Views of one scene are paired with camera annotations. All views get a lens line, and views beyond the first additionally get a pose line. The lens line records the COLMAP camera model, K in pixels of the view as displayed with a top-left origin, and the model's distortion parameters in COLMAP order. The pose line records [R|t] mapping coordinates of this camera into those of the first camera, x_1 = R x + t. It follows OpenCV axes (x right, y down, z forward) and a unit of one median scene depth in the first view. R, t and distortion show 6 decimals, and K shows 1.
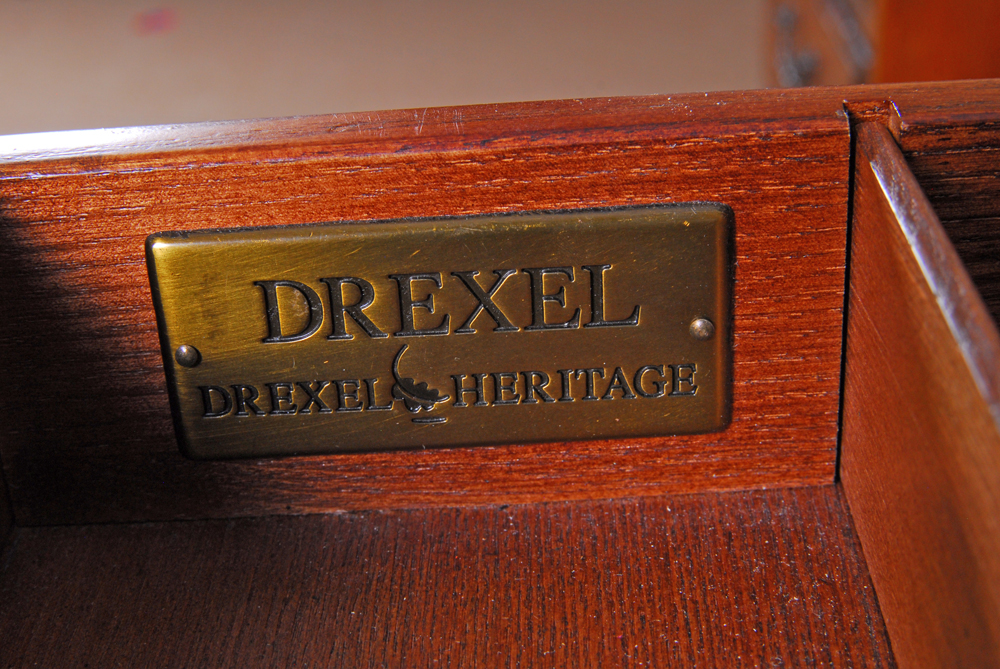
lens RADIAL K [[1849.6, 0, 499.6], [0, 1849.6, 334.3], [0, 0, 1]] dist [-0.053588, 0.000000]
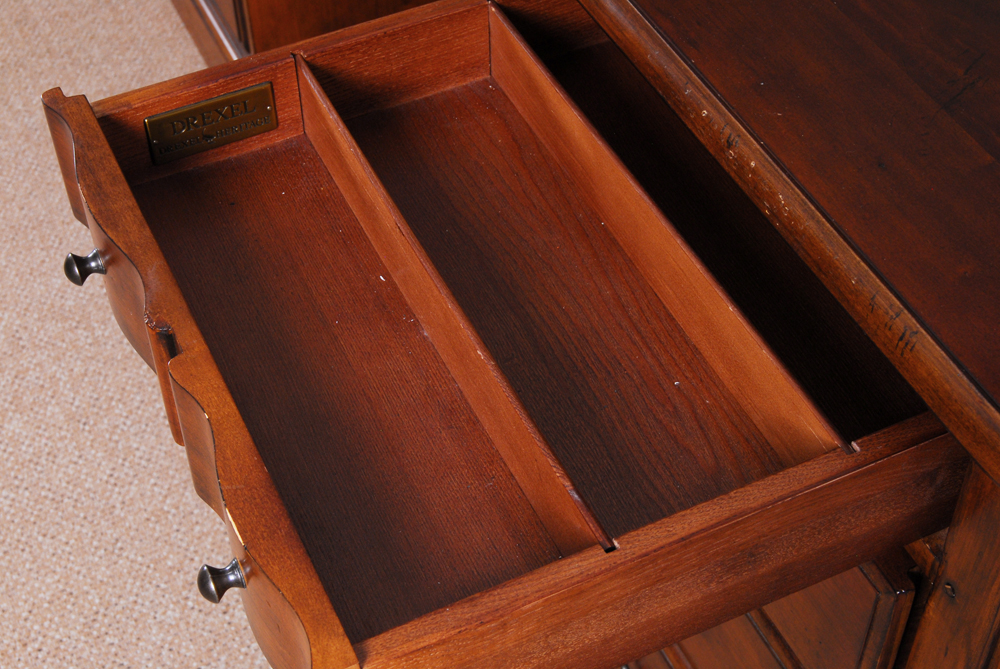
lens RADIAL K [[1630.0, 0, 498.7], [0, 1630.0, 333.3], [0, 0, 1]] dist [-0.004554, 0.000000]
pose [[0.918564, -0.264948, 0.293330, -0.668072], [0.173751, 0.937204, 0.302421, -0.579655], [-0.355036, -0.226826, 0.906917, -2.821434]]
